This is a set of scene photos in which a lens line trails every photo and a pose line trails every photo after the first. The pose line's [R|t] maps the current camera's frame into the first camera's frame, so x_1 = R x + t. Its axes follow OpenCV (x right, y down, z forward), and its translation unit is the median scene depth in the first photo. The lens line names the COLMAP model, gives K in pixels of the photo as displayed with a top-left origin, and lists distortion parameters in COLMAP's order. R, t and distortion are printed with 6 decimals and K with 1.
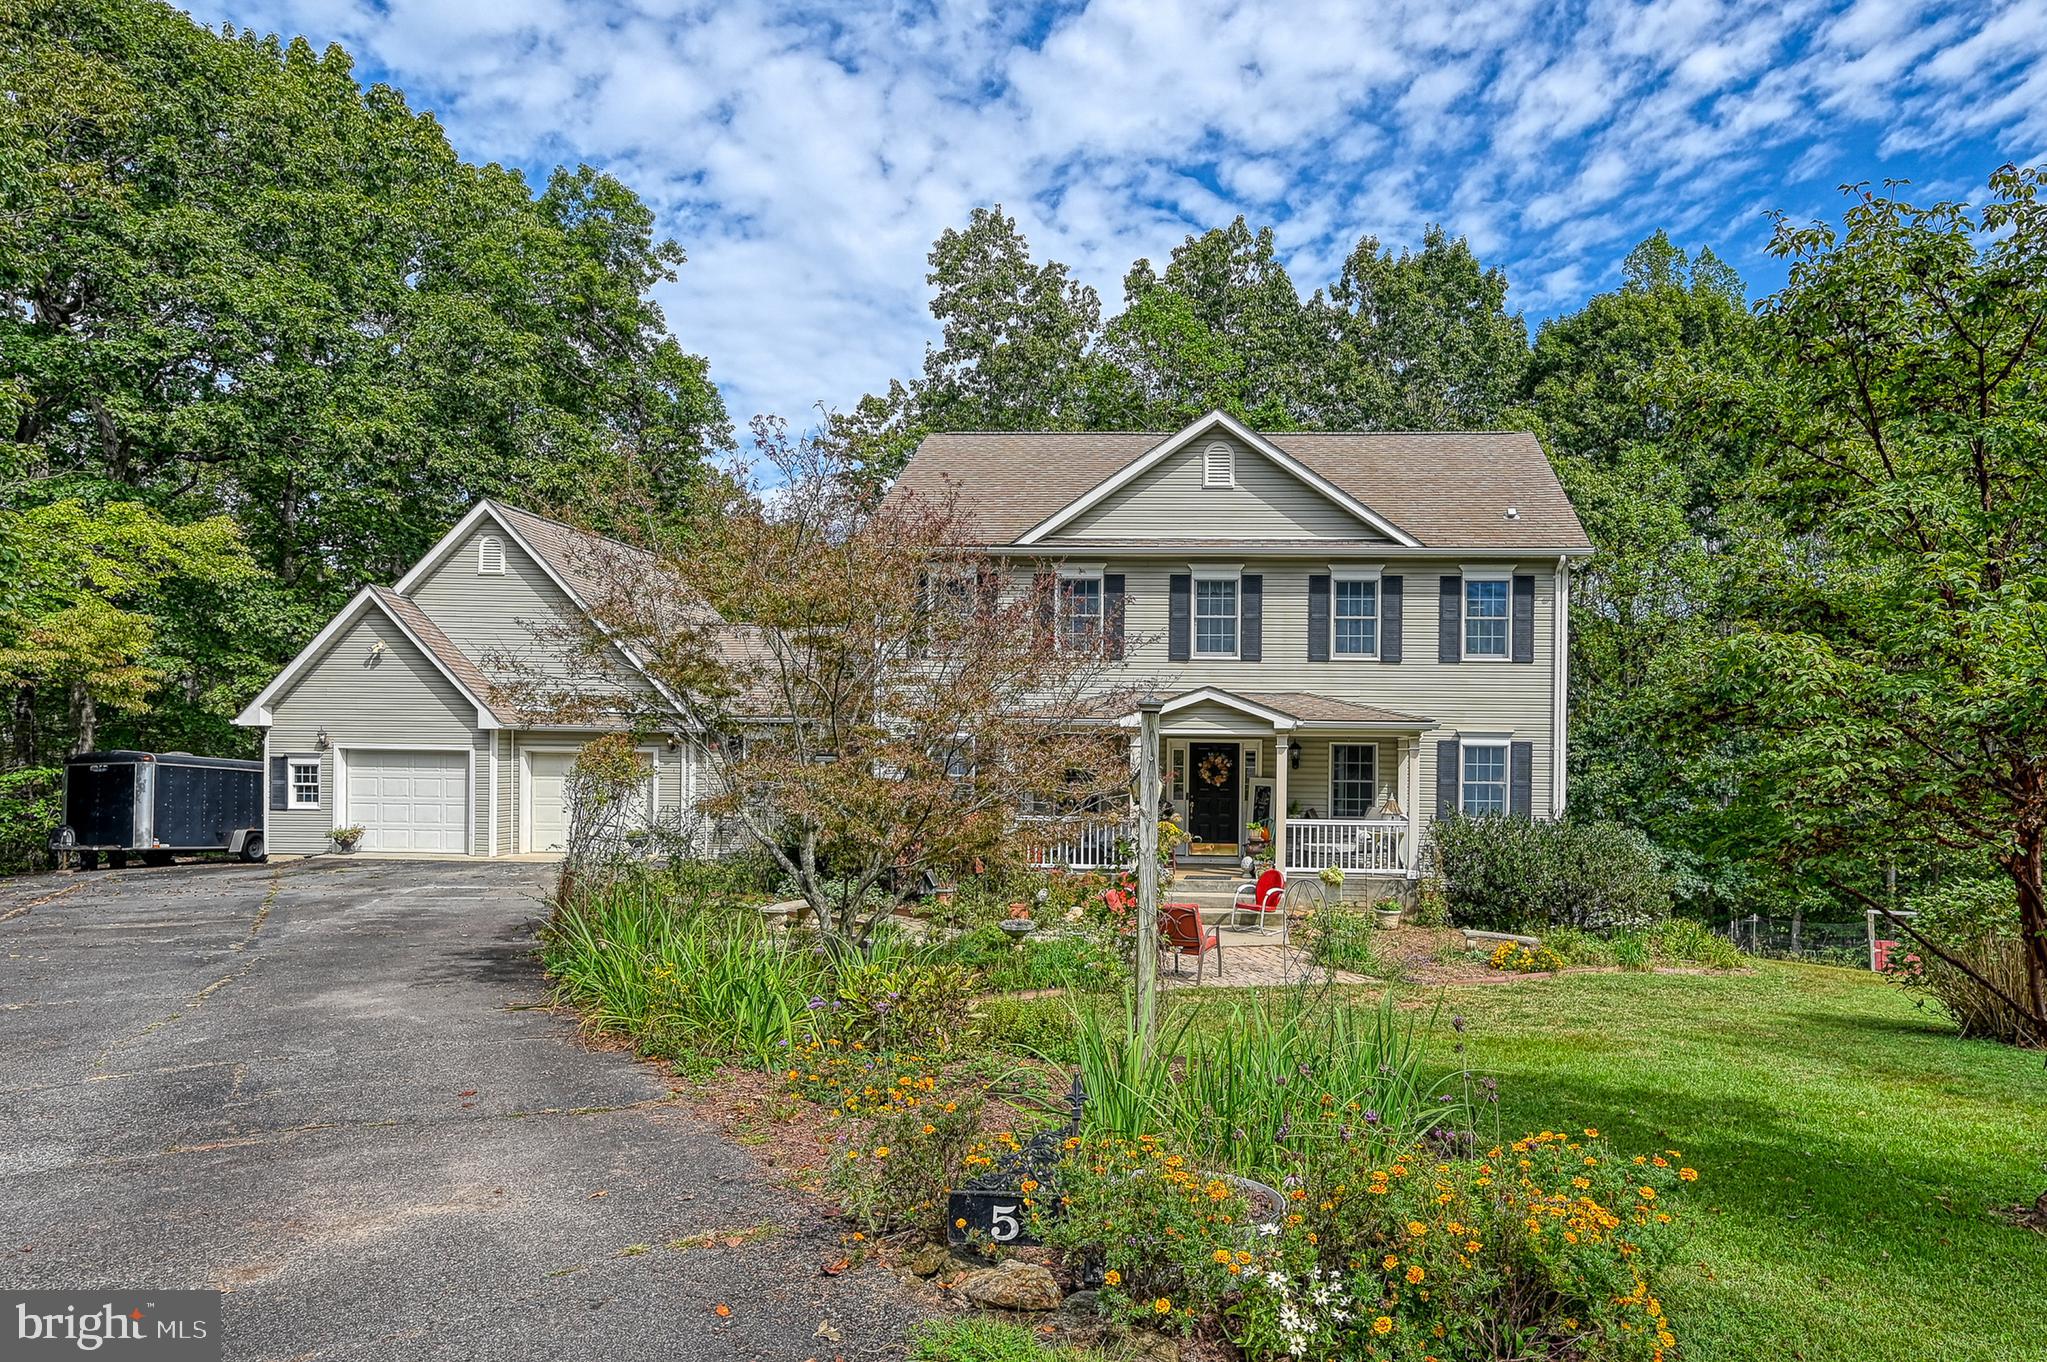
lens RADIAL K [[1143.0, 0, 1191.9], [0, 1143.0, 754.2], [0, 0, 1]] dist [0.000804, -0.001216]
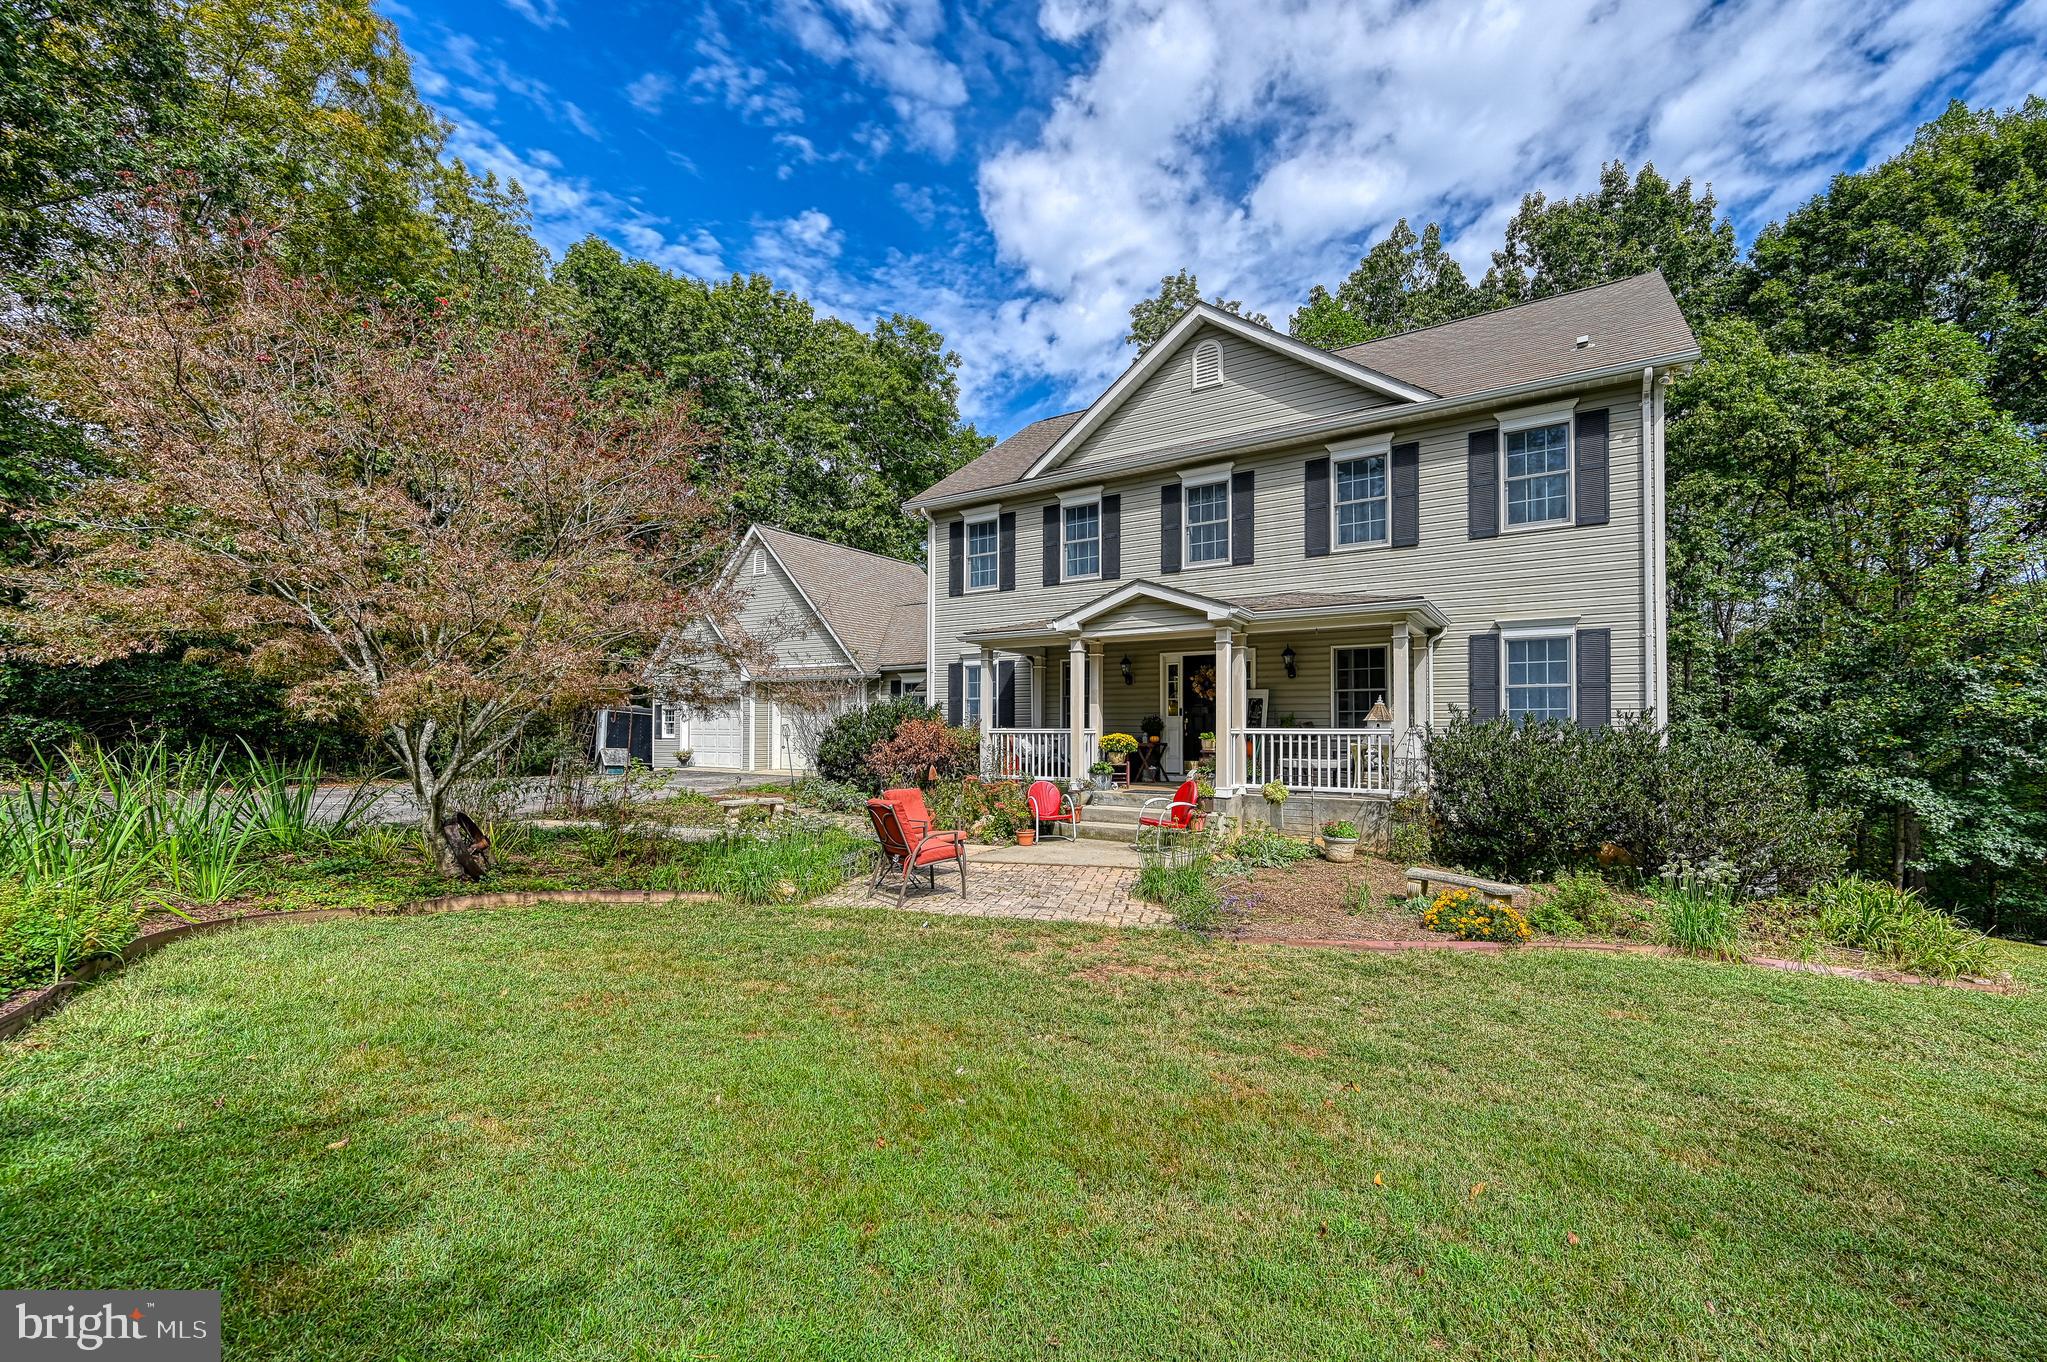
lens RADIAL K [[799.1, 0, 1041.3], [0, 799.1, 710.2], [0, 0, 1]] dist [-0.001790, 0.000687]
pose [[0.874976, -0.020945, -0.483713, 0.217626], [0.007760, 0.999542, -0.029243, 0.053697], [0.484104, 0.021833, 0.874738, 0.354529]]
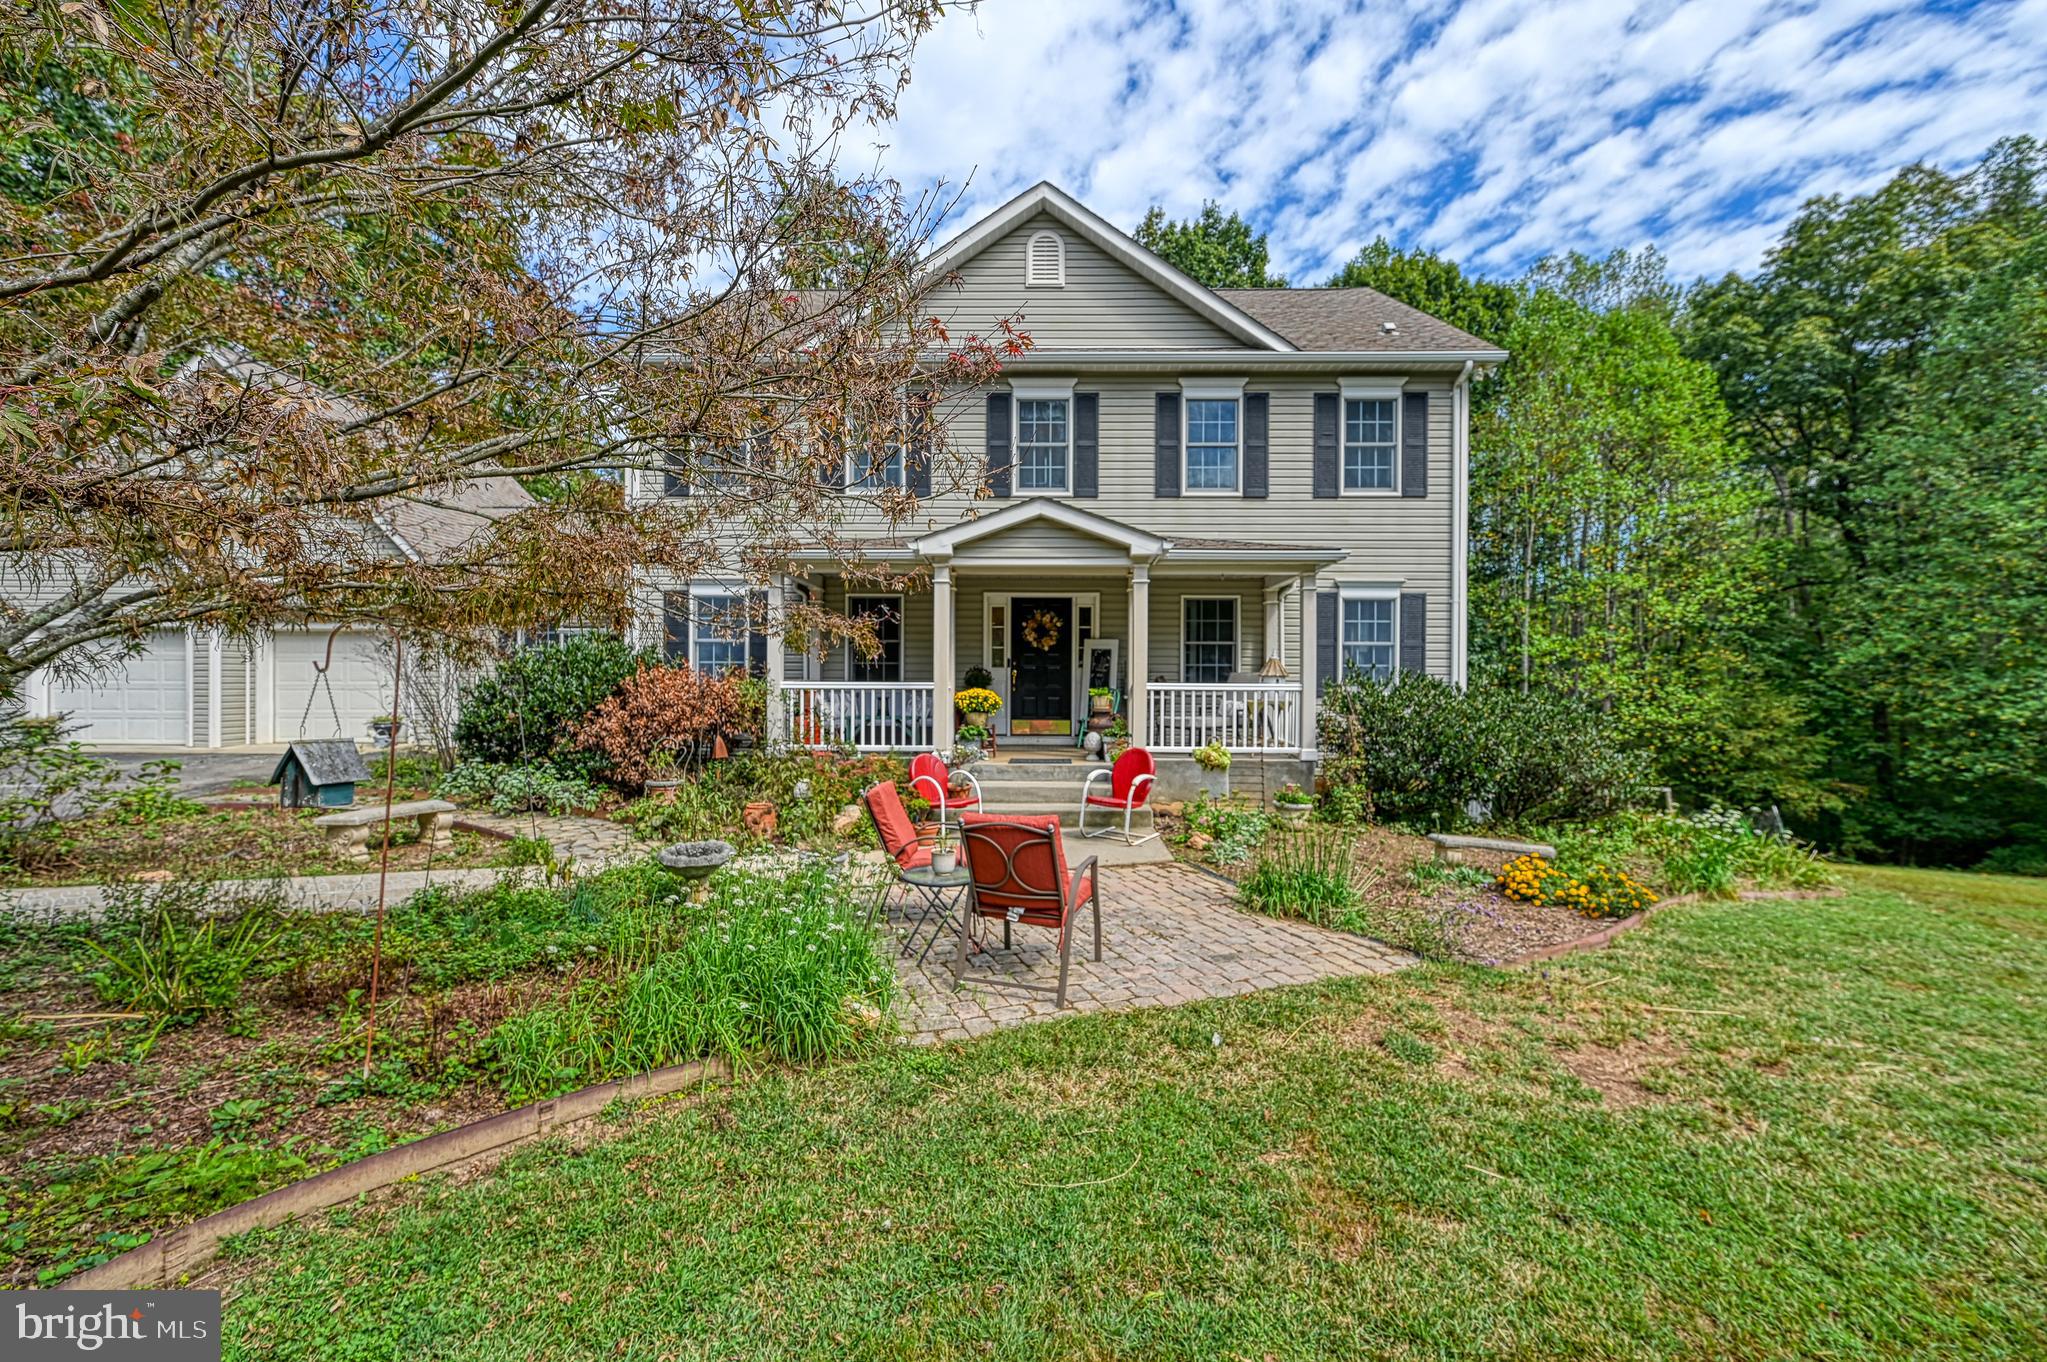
lens RADIAL K [[799.1, 0, 1038.9], [0, 799.1, 683.6], [0, 0, 1]] dist [-0.001790, 0.000687]
pose [[0.998769, -0.006126, 0.049222, -0.010735], [0.005826, 0.999964, 0.006245, 0.047928], [-0.049259, -0.005951, 0.998768, 0.424927]]
